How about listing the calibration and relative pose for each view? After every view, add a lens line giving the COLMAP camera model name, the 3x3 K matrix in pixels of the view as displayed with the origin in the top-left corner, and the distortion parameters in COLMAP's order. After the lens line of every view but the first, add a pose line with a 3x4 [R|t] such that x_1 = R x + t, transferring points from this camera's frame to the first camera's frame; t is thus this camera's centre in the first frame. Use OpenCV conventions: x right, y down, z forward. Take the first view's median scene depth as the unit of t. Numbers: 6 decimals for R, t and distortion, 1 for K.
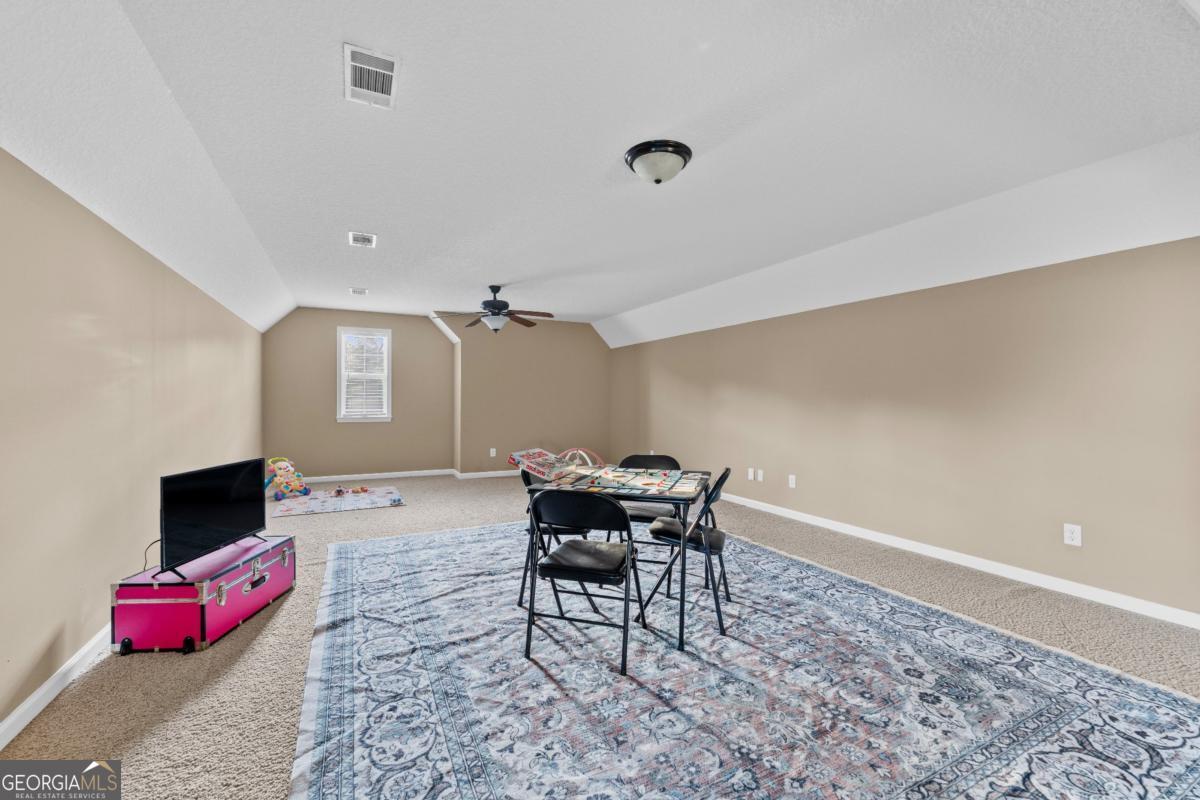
lens RADIAL K [[490.4, 0, 597.6], [0, 490.4, 400.2], [0, 0, 1]] dist [0.003861, 0.000011]
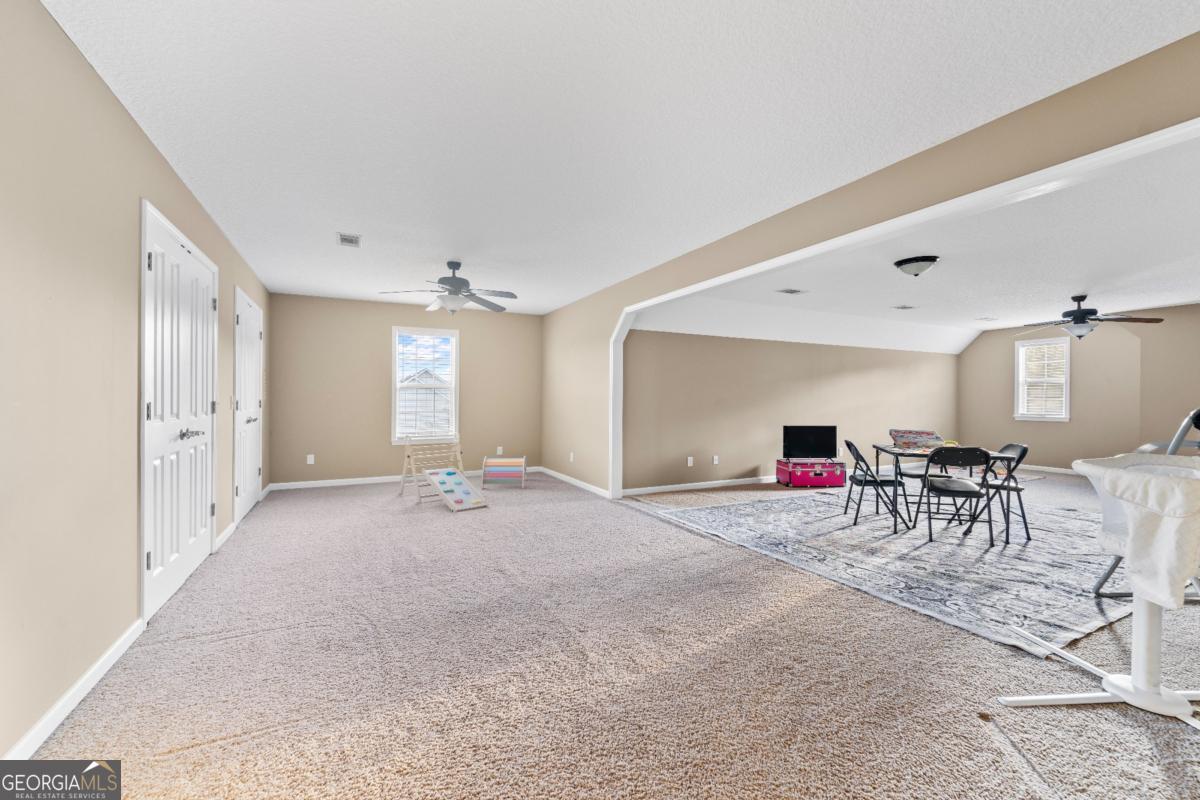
lens RADIAL K [[490.4, 0, 598.8], [0, 490.4, 399.7], [0, 0, 1]] dist [0.003861, 0.000011]
pose [[0.011146, 0.000181, -0.999938, 0.860332], [-0.005068, 0.999987, 0.000125, 0.000121], [0.999925, 0.005066, 0.011147, -0.066392]]
